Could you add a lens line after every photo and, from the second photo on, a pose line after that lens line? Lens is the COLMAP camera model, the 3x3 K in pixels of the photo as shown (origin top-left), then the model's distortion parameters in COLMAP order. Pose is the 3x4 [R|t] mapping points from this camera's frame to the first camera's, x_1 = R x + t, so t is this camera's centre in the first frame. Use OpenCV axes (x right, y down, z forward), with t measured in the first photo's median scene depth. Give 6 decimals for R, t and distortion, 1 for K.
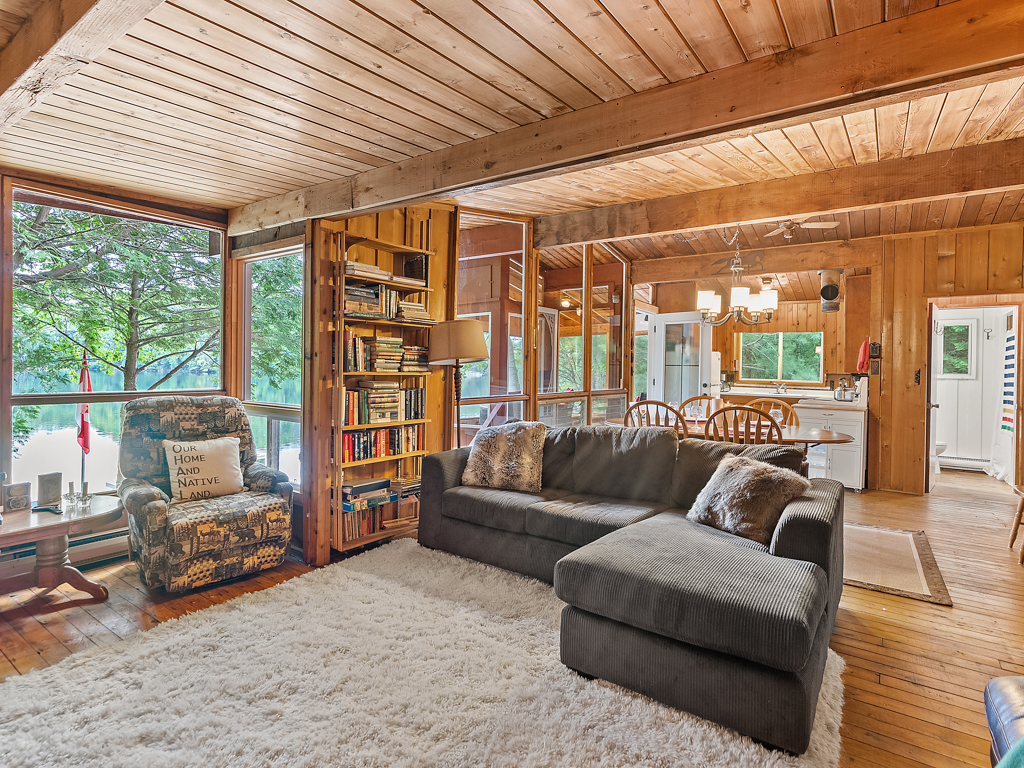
lens RADIAL K [[535.5, 0, 511.7], [0, 535.5, 371.1], [0, 0, 1]] dist [-0.001468, -0.000434]
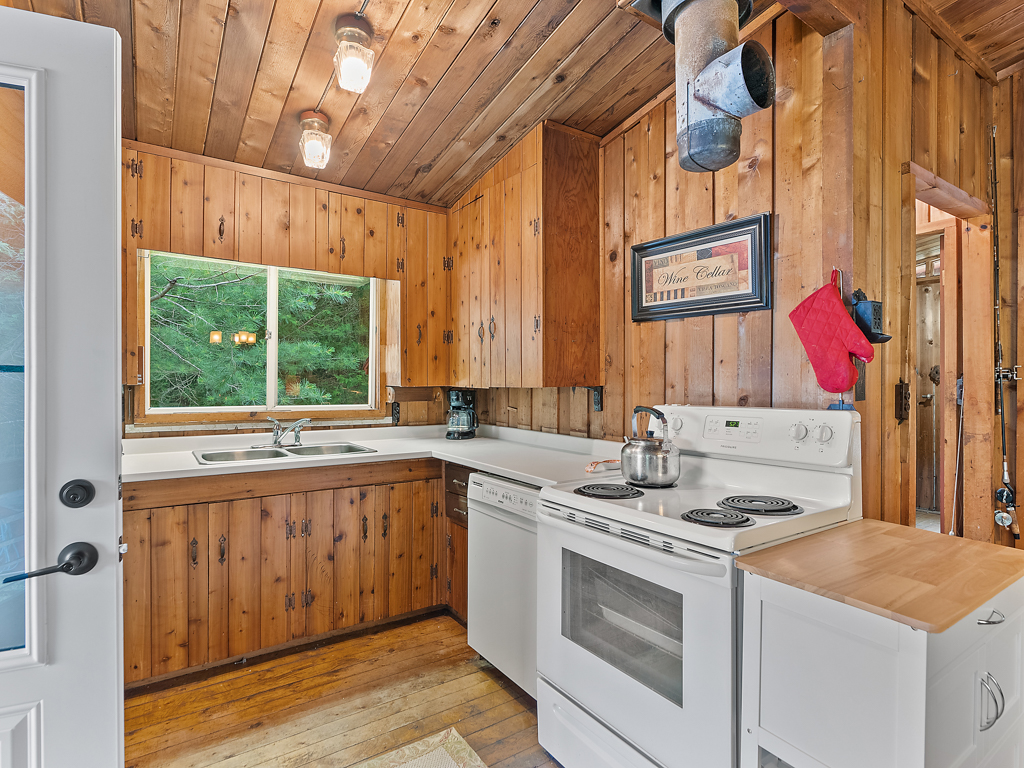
lens RADIAL K [[531.0, 0, 517.5], [0, 531.0, 380.2], [0, 0, 1]] dist [-0.016286, 0.007935]
pose [[0.354310, -0.024019, 0.934820, 0.350918], [0.006239, 0.999709, 0.023321, -0.012818], [-0.935107, -0.002431, 0.354356, 1.103142]]
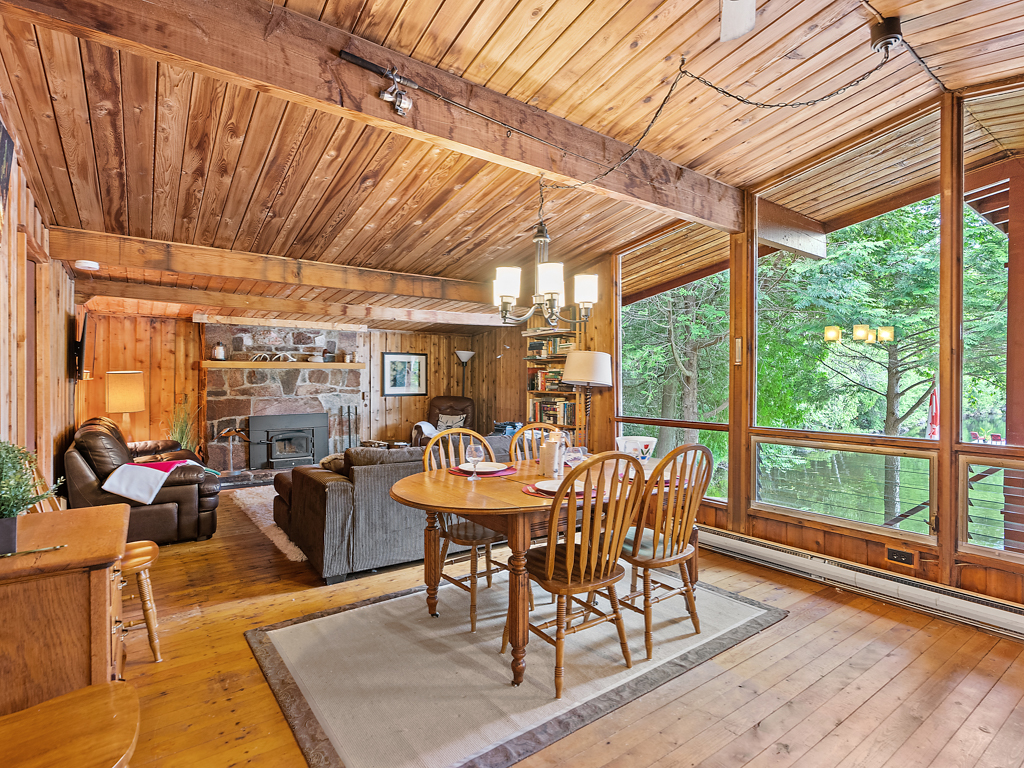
lens RADIAL K [[523.1, 0, 514.9], [0, 523.1, 379.7], [0, 0, 1]] dist [-0.006914, 0.000638]
pose [[-0.327994, -0.021136, -0.944443, 0.790859], [-0.019207, 0.999692, -0.015702, -0.003288], [0.944484, 0.012990, -0.328300, 0.893944]]
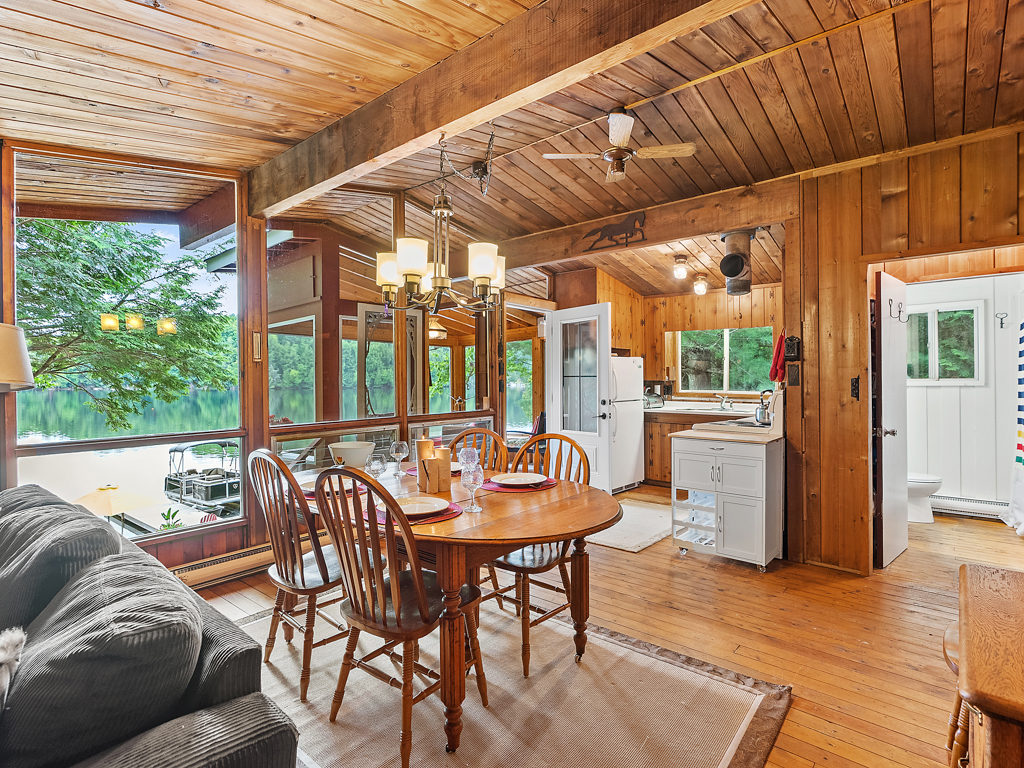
lens RADIAL K [[523.1, 0, 514.9], [0, 523.1, 379.7], [0, 0, 1]] dist [-0.006914, 0.000638]
pose [[0.995287, -0.025786, -0.093477, 0.410207], [0.025497, 0.999666, -0.004285, -0.006828], [0.093556, 0.001881, 0.995612, 0.342096]]
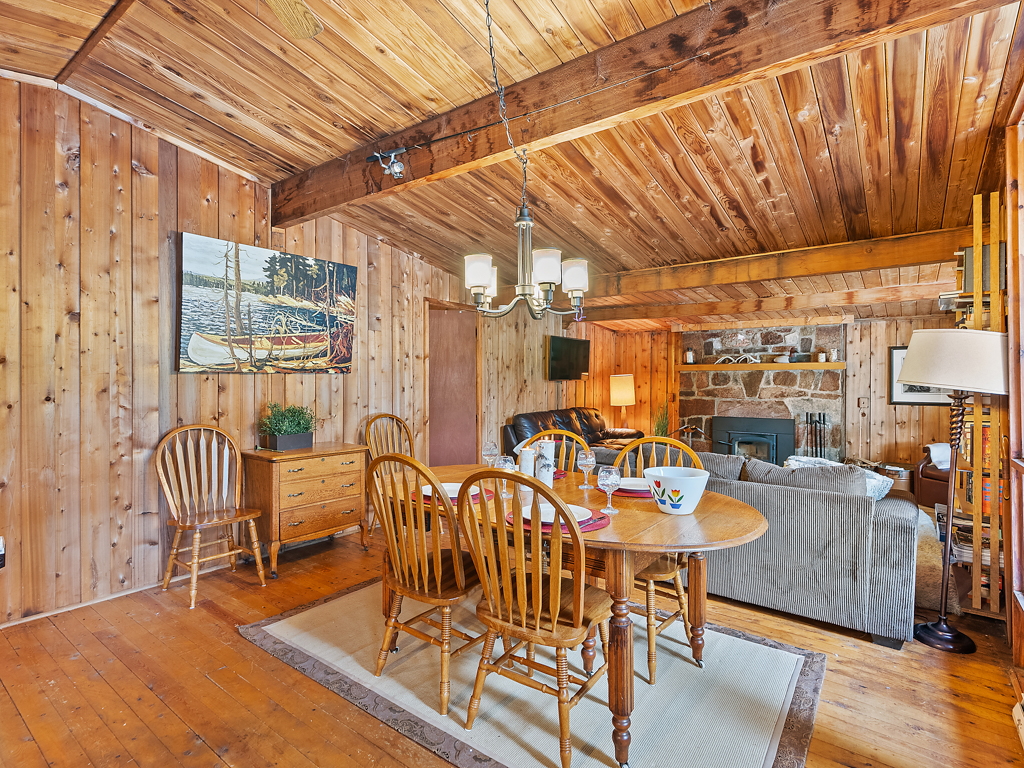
lens RADIAL K [[523.1, 0, 514.9], [0, 523.1, 379.7], [0, 0, 1]] dist [-0.006914, 0.000638]
pose [[-0.999224, -0.026831, 0.028838, 0.306480], [-0.026492, 0.999576, 0.012063, -0.017388], [-0.029150, 0.011290, -0.999511, 1.199969]]
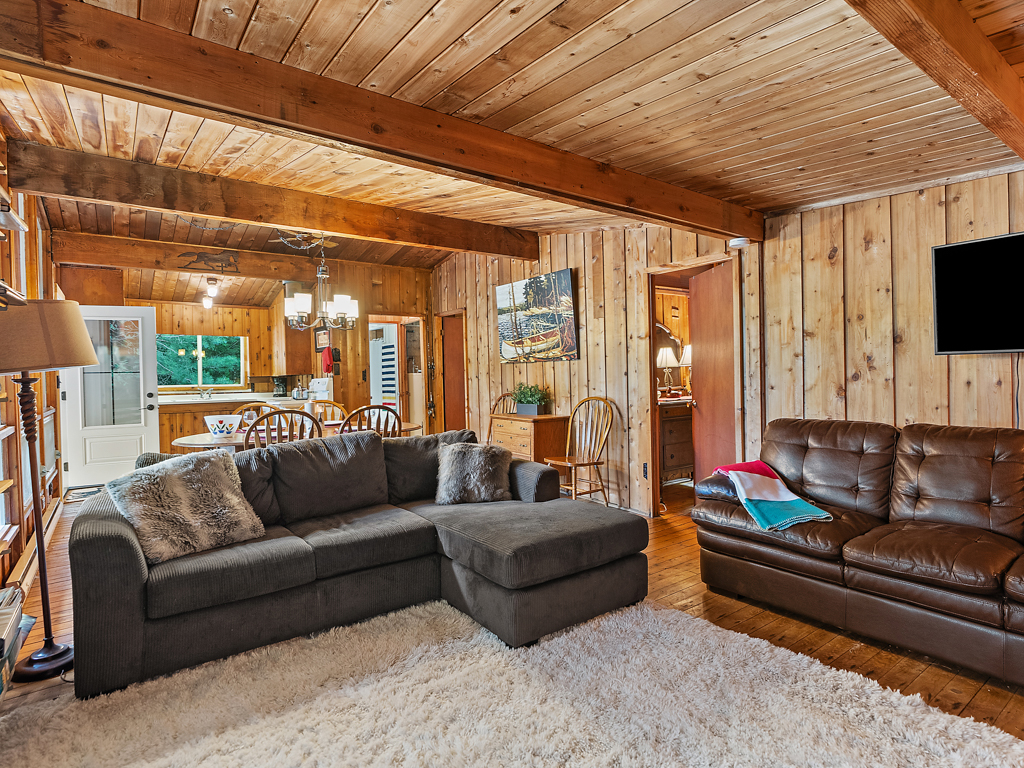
lens RADIAL K [[538.1, 0, 513.0], [0, 538.1, 375.4], [0, 0, 1]] dist [-0.004969, 0.000203]
pose [[0.331168, -0.031452, 0.943047, -0.334642], [0.030619, 0.999276, 0.022574, -0.008058], [-0.943075, 0.021400, 0.331892, 0.234942]]
